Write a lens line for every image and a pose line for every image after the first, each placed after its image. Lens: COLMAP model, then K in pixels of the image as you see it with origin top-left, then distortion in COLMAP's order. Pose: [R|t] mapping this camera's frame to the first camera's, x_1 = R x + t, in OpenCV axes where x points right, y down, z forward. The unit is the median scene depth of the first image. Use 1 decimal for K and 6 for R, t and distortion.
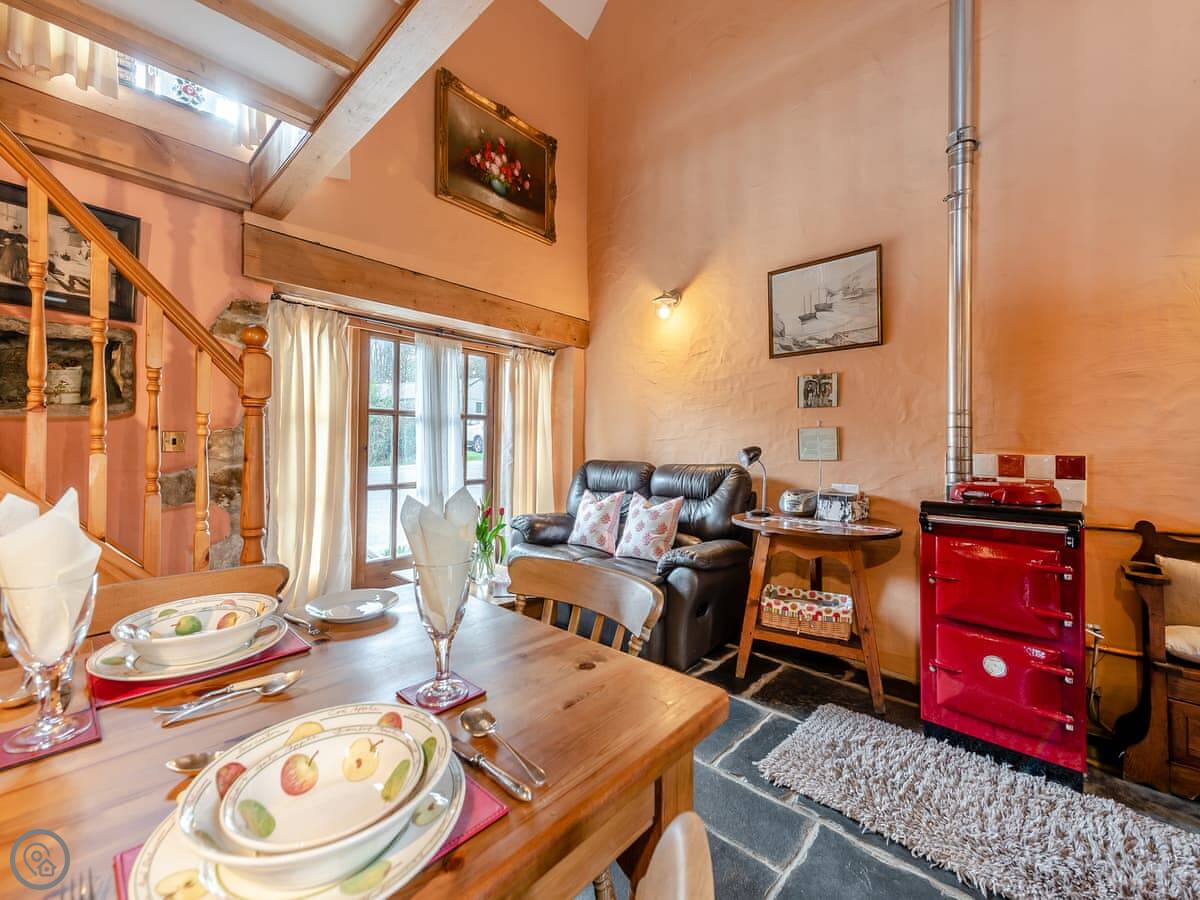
lens RADIAL K [[488.7, 0, 572.0], [0, 488.7, 436.6], [0, 0, 1]] dist [0.011403, -0.000238]
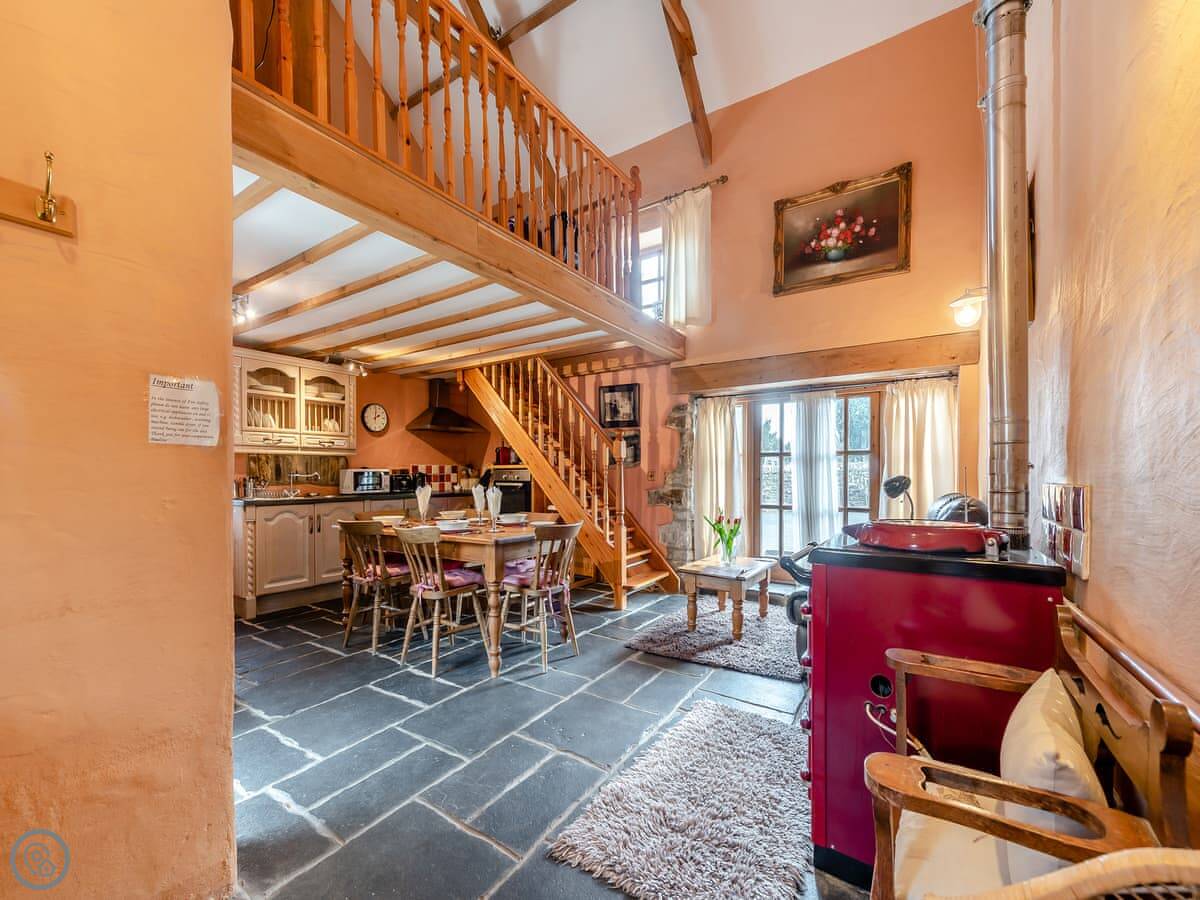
lens RADIAL K [[479.7, 0, 599.6], [0, 479.7, 471.1], [0, 0, 1]] dist [-0.000065, 0.000030]
pose [[0.189805, -0.012019, -0.981748, 0.955612], [0.020551, 0.999755, -0.008266, 0.000315], [0.981607, -0.018607, 0.190005, 0.255557]]
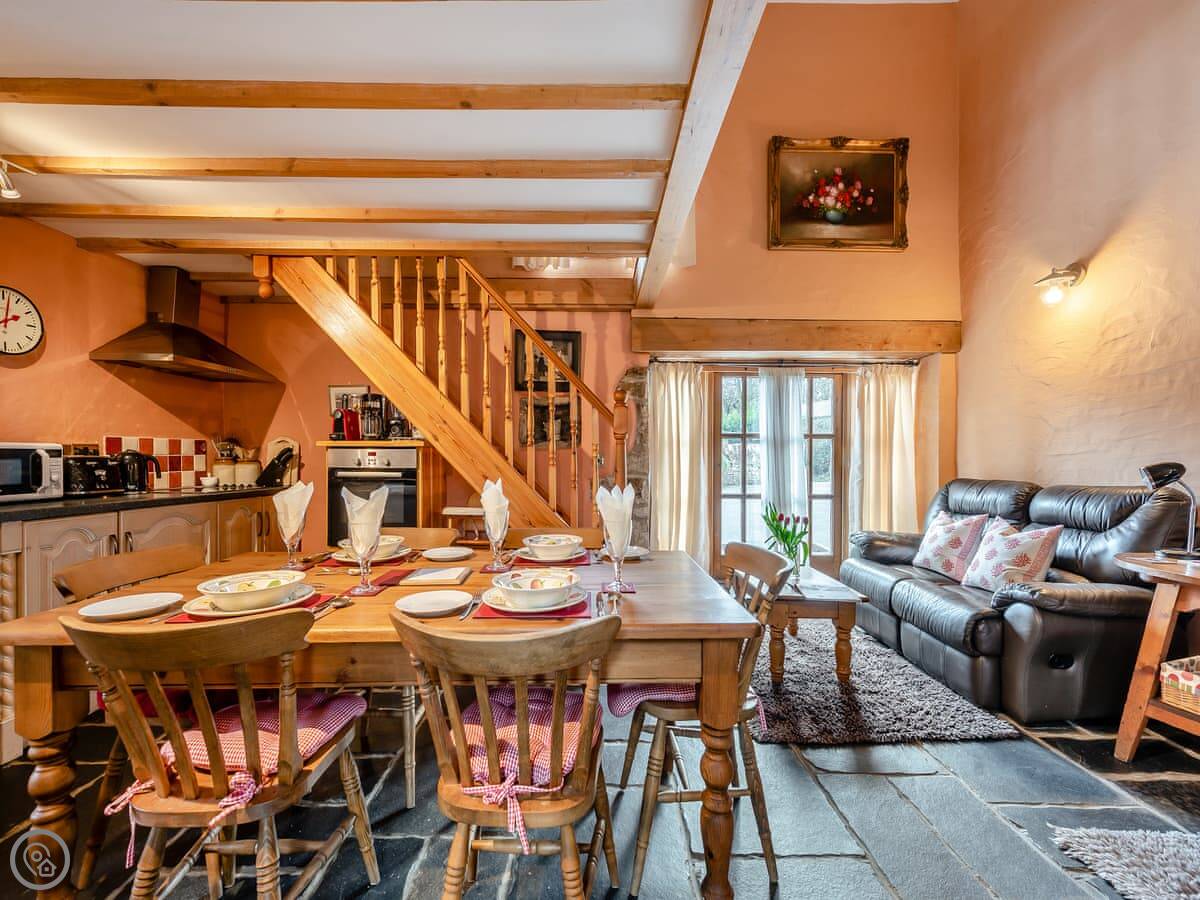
lens RADIAL K [[469.5, 0, 598.8], [0, 469.5, 458.3], [0, 0, 1]] dist [0.006925, -0.000130]
pose [[0.706713, -0.009779, -0.707433, 0.227352], [0.015288, 0.999882, 0.001451, -0.000202], [0.707335, -0.011840, 0.706779, -0.085420]]
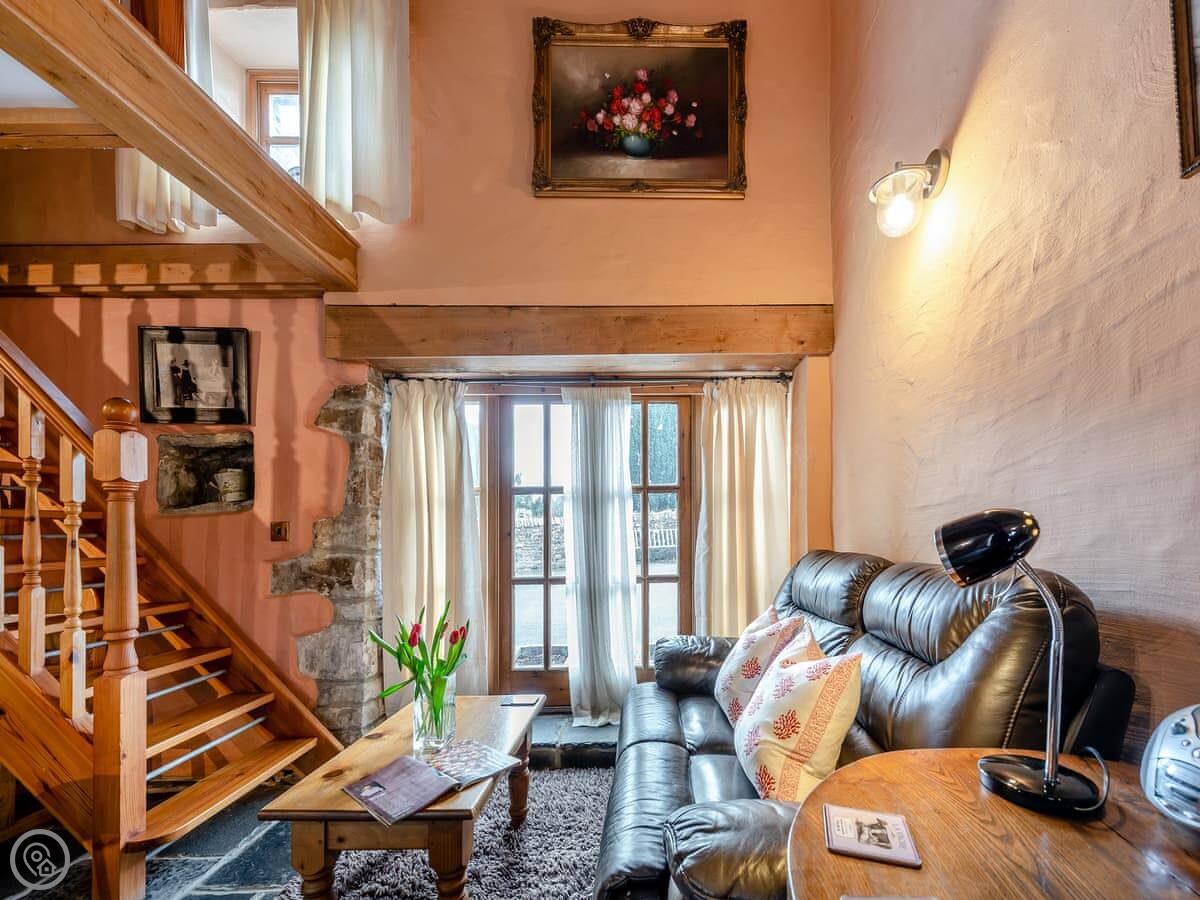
lens RADIAL K [[487.1, 0, 654.0], [0, 487.1, 517.4], [0, 0, 1]] dist [0.012677, -0.000156]
pose [[0.710972, -0.033289, -0.702432, 0.363739], [0.031204, 0.999388, -0.015779, 0.015710], [0.702527, -0.010700, 0.711576, 0.596824]]
